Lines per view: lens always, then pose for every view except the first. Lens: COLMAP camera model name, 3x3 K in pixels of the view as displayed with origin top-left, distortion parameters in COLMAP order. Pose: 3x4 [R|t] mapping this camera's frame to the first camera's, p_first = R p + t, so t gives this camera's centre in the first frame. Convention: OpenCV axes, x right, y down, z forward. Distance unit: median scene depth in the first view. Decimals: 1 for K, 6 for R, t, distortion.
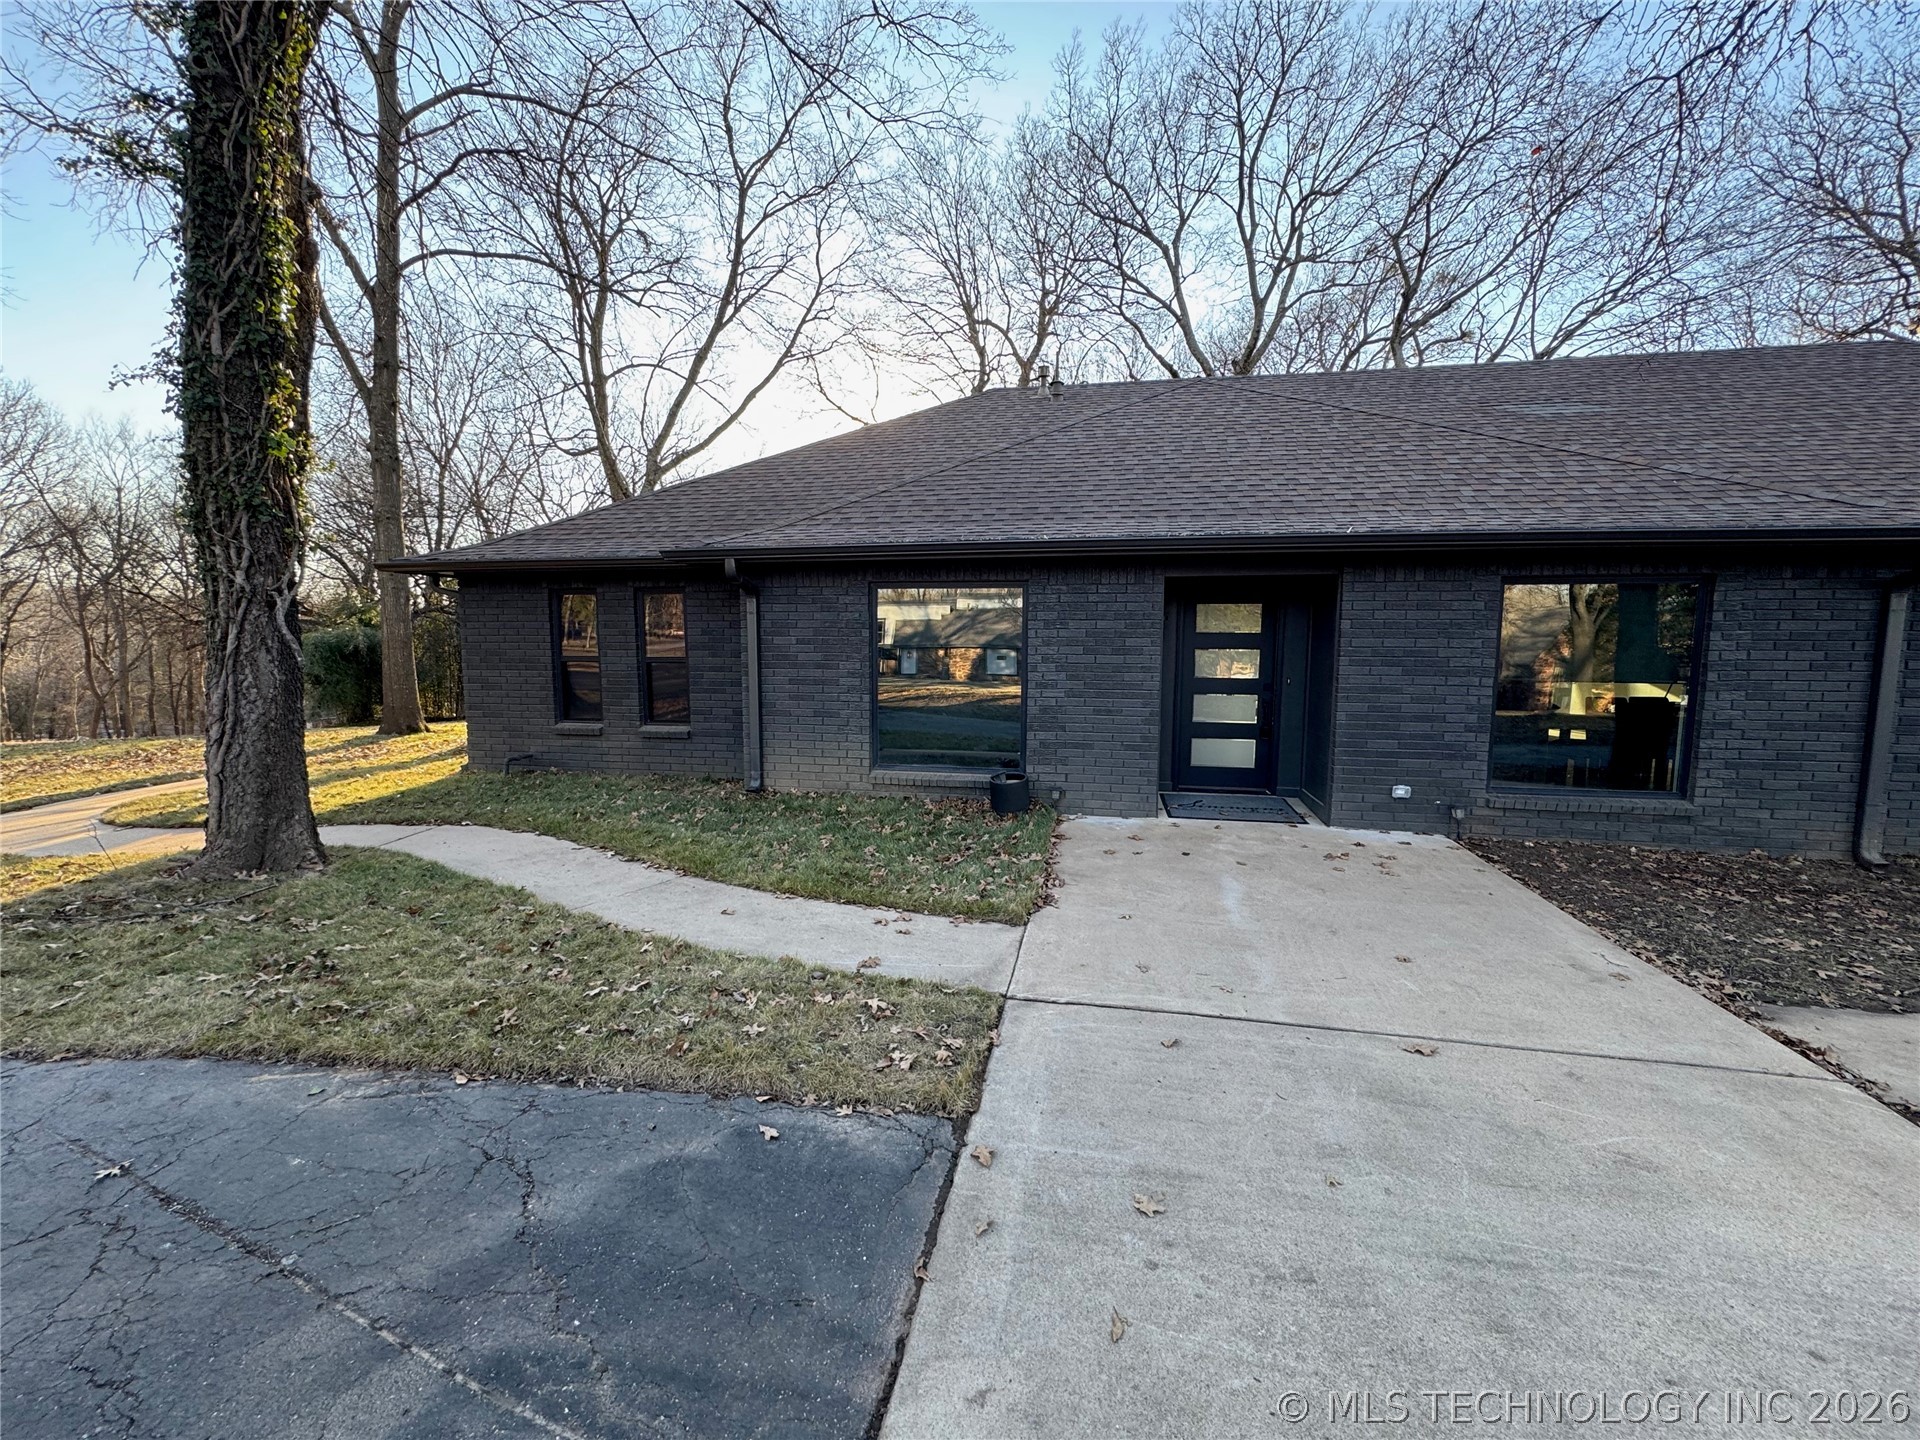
lens RADIAL K [[764.4, 0, 960.2], [0, 764.4, 716.9], [0, 0, 1]] dist [-0.002137, -0.000071]
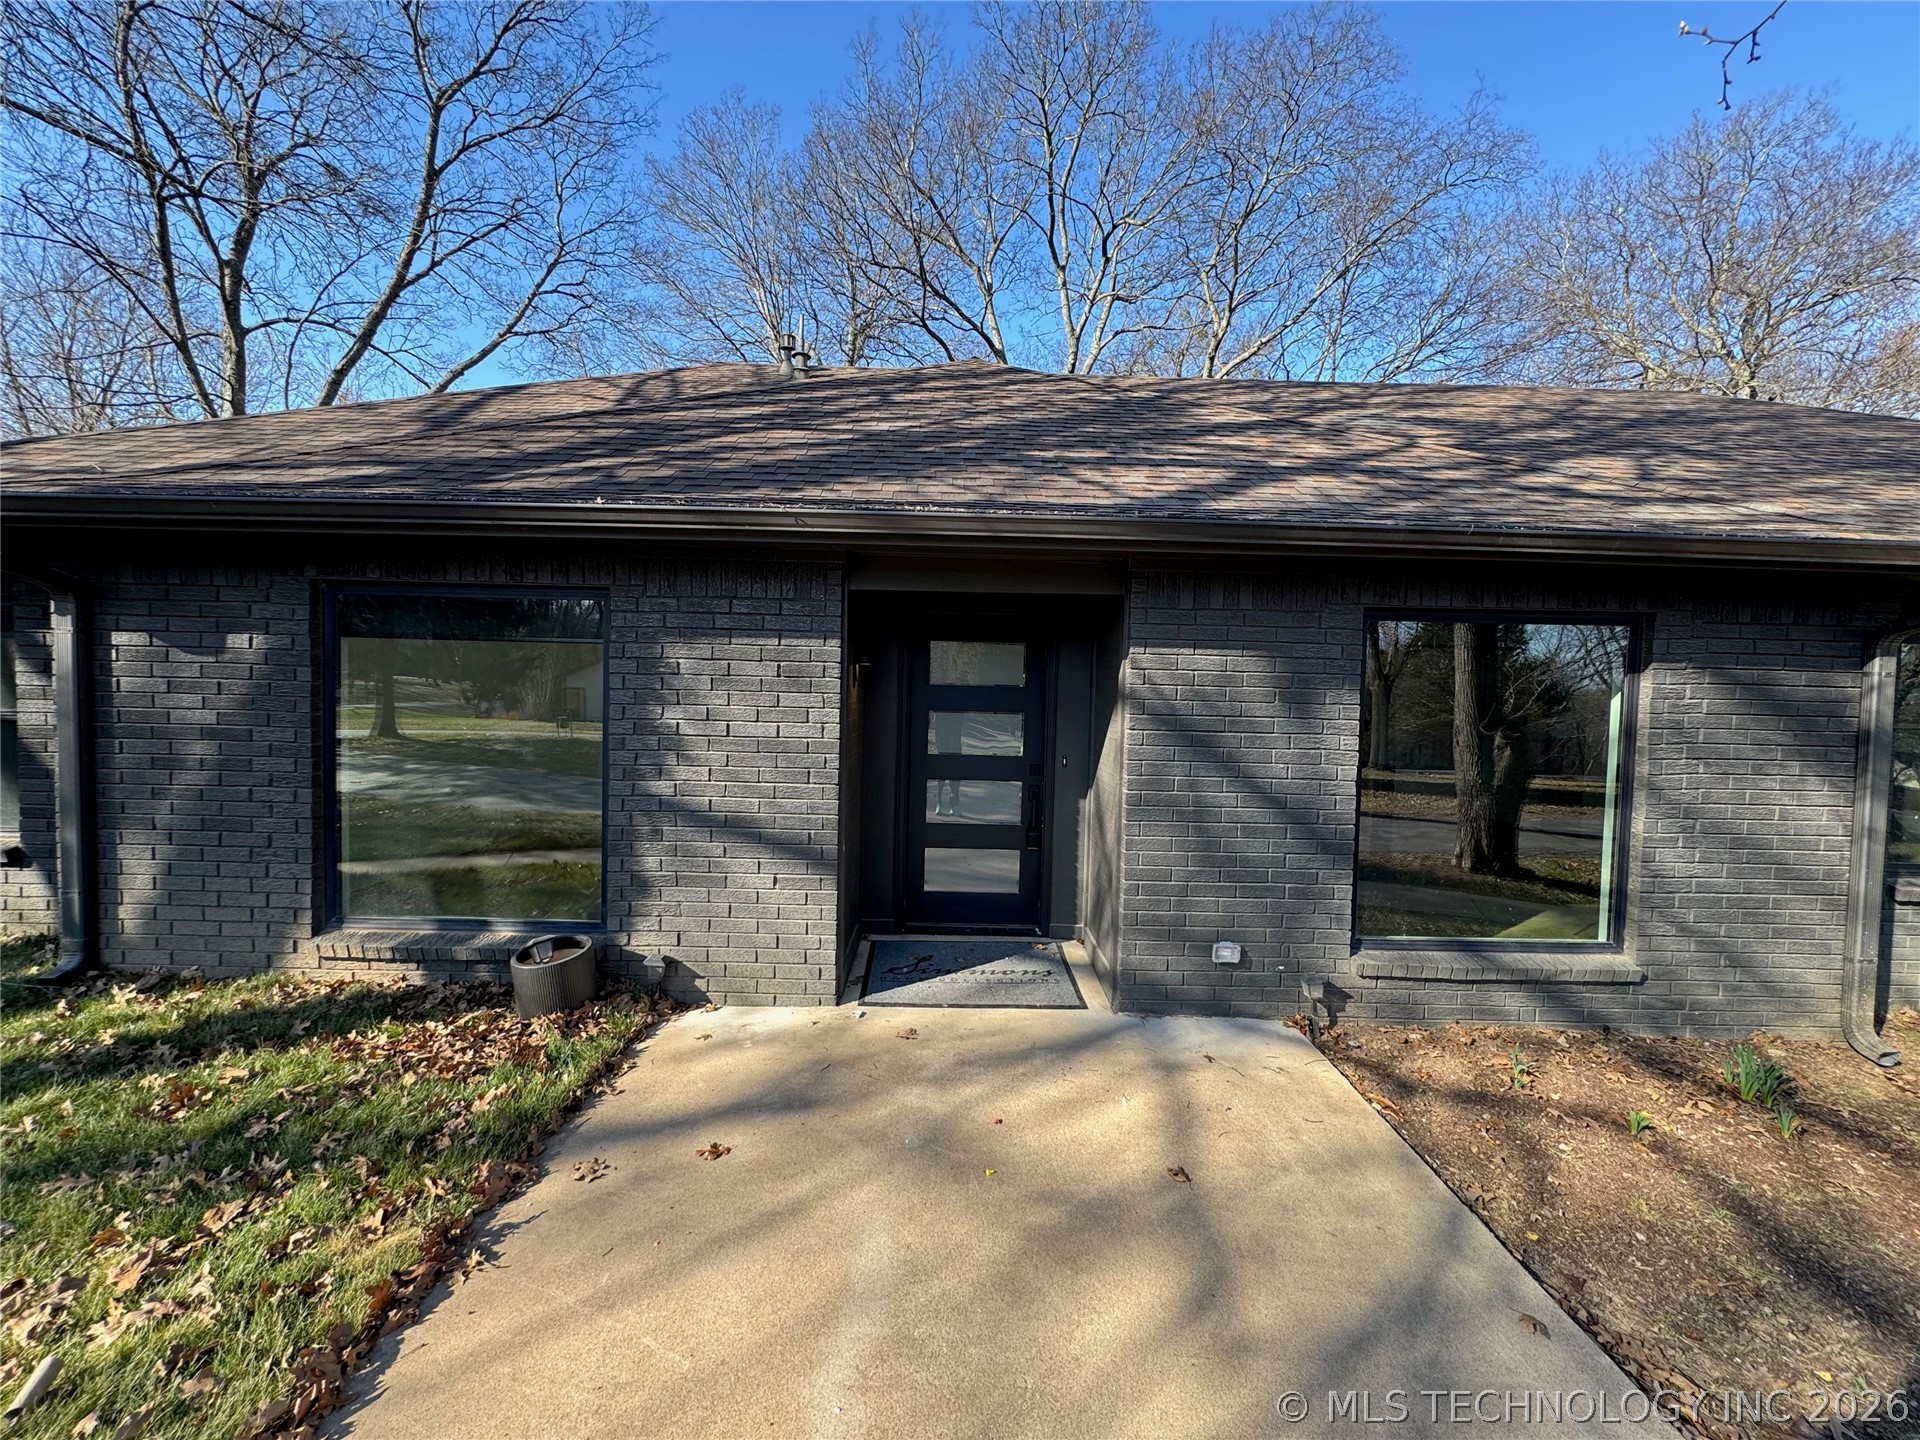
lens RADIAL K [[764.4, 0, 959.5], [0, 764.4, 713.7], [0, 0, 1]] dist [-0.002137, -0.000071]
pose [[0.980176, 0.012491, 0.197733, 0.093720], [-0.000282, 0.998098, -0.061651, -0.020864], [-0.198127, 0.060373, 0.978315, 0.165182]]
